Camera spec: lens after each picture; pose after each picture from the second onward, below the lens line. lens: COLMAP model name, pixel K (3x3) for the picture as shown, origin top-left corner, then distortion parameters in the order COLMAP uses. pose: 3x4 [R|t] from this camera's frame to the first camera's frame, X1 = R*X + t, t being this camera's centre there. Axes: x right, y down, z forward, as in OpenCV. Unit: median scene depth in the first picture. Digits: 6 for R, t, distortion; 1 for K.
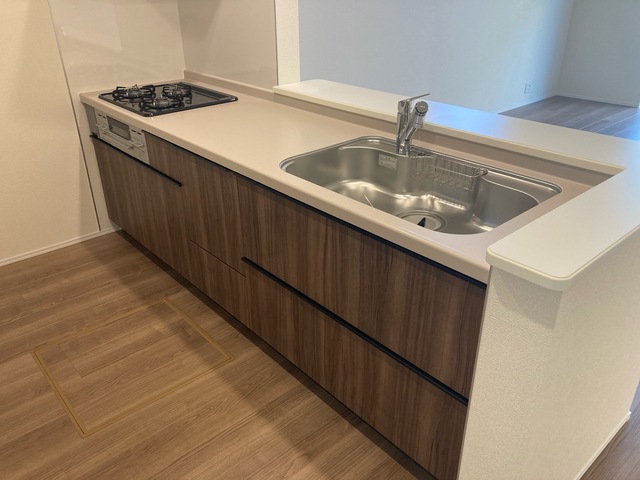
lens RADIAL K [[522.3, 0, 320.0], [0, 522.3, 240.0], [0, 0, 1]] dist [0.027546, -0.006398]
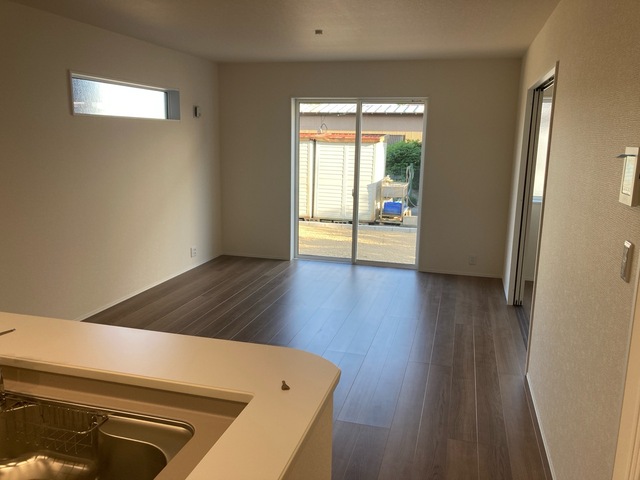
lens RADIAL K [[522.3, 0, 320.0], [0, 522.3, 240.0], [0, 0, 1]] dist [0.027546, -0.006398]
pose [[0.836358, -0.071226, 0.543536, 0.158617], [0.219592, 0.952024, -0.213140, -0.130233], [-0.502279, 0.297618, 0.811874, 0.118715]]
